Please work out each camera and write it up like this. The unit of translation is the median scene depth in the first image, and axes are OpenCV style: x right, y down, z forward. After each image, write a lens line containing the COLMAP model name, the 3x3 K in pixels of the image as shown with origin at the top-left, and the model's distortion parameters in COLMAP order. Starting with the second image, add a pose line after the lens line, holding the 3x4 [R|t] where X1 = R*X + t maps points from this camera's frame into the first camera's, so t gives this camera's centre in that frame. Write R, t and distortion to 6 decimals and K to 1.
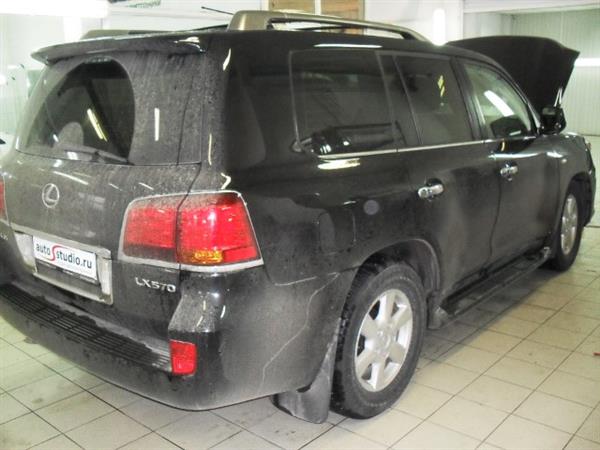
lens RADIAL K [[606.4, 0, 299.6], [0, 606.4, 225.2], [0, 0, 1]] dist [-0.092697, 0.000000]
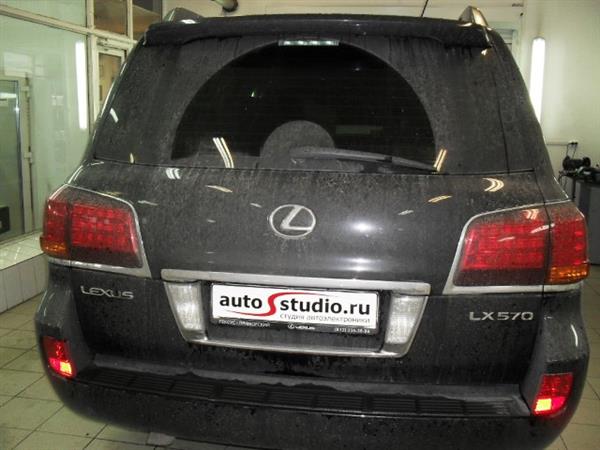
lens RADIAL K [[606.4, 0, 300.8], [0, 606.4, 224.5], [0, 0, 1]] dist [-0.092697, 0.000000]
pose [[0.845235, -0.062583, 0.530717, -0.875336], [0.090094, 0.995592, -0.026084, -0.029640], [-0.526745, 0.069862, 0.847148, 0.421676]]
